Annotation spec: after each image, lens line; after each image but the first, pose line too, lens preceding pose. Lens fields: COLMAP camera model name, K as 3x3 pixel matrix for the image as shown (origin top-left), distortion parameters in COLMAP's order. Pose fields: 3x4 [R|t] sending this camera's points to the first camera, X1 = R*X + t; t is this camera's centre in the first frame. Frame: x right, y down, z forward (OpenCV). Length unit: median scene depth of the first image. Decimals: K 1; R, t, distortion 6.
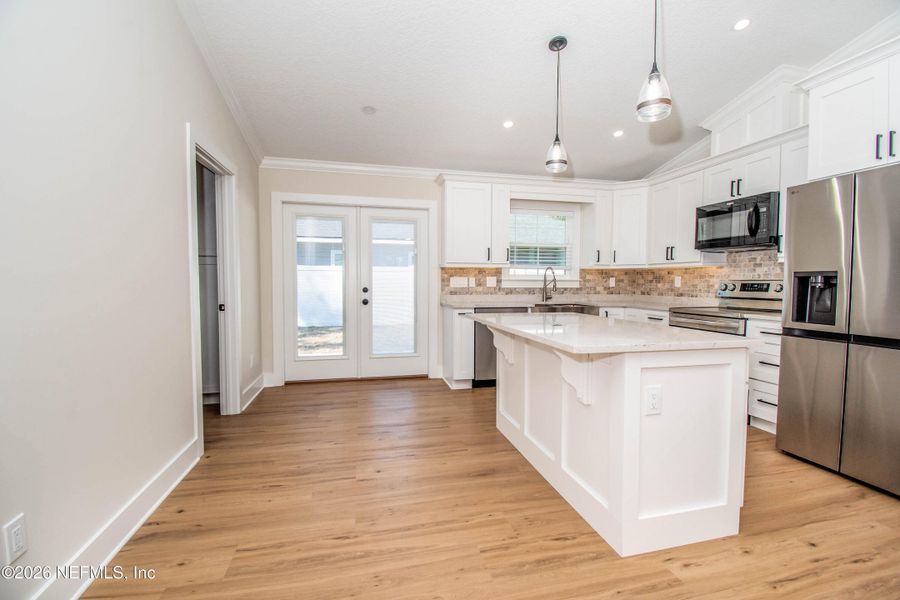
lens RADIAL K [[391.4, 0, 453.8], [0, 391.4, 302.8], [0, 0, 1]] dist [-0.001003, -0.000188]
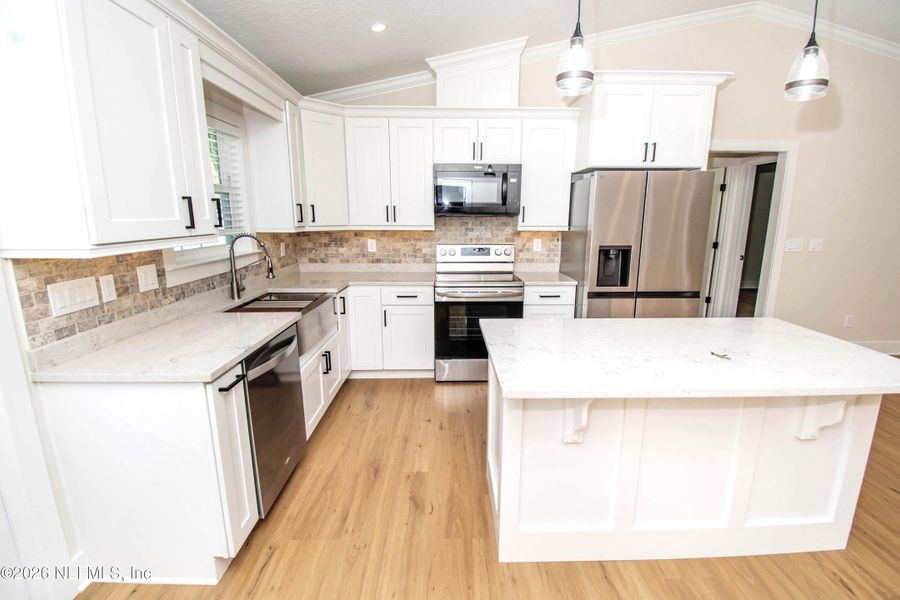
lens RADIAL K [[408.1, 0, 451.3], [0, 408.1, 299.1], [0, 0, 1]] dist [0.001644, -0.012895]
pose [[0.222627, -0.201265, 0.953902, -0.252310], [0.054453, 0.979498, 0.193957, -0.102731], [-0.973382, 0.008763, 0.229022, 0.637700]]
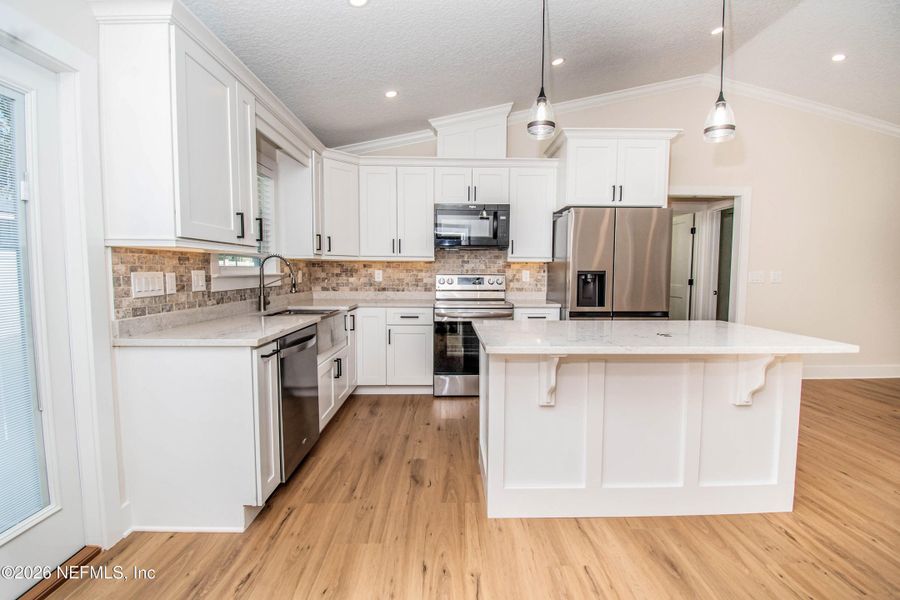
lens RADIAL K [[405.2, 0, 450.0], [0, 405.2, 300.0], [0, 0, 1]] dist [-0.003277, -0.000681]
pose [[0.224102, -0.073295, 0.971806, -0.346898], [0.049620, 0.996733, 0.063732, -0.049349], [-0.973302, 0.033939, 0.227007, 0.615711]]
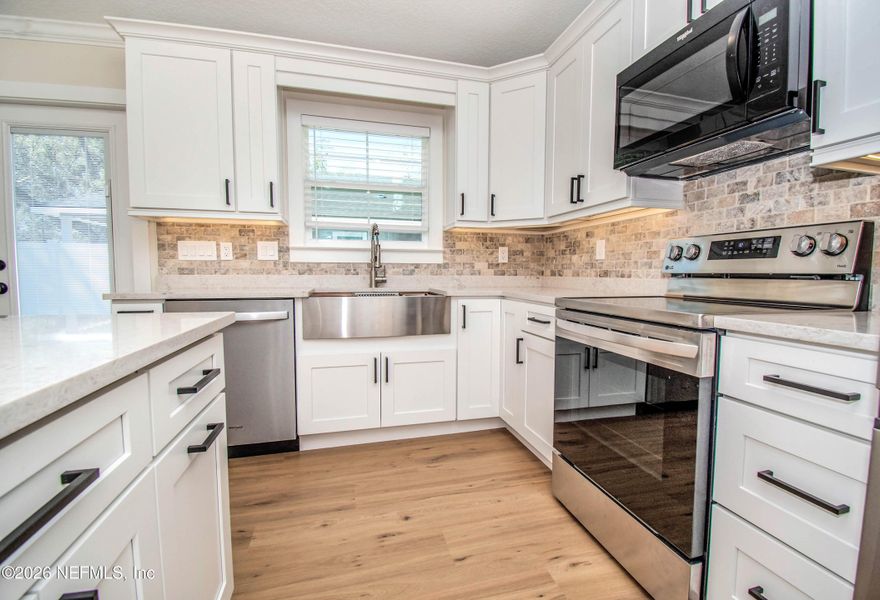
lens RADIAL K [[403.9, 0, 450.4], [0, 403.9, 300.6], [0, 0, 1]] dist [0.001181, -0.000262]
pose [[0.999028, -0.002446, 0.044009, 0.344002], [0.001714, 0.999860, 0.016666, 0.006615], [-0.044043, -0.016574, 0.998892, 0.456237]]
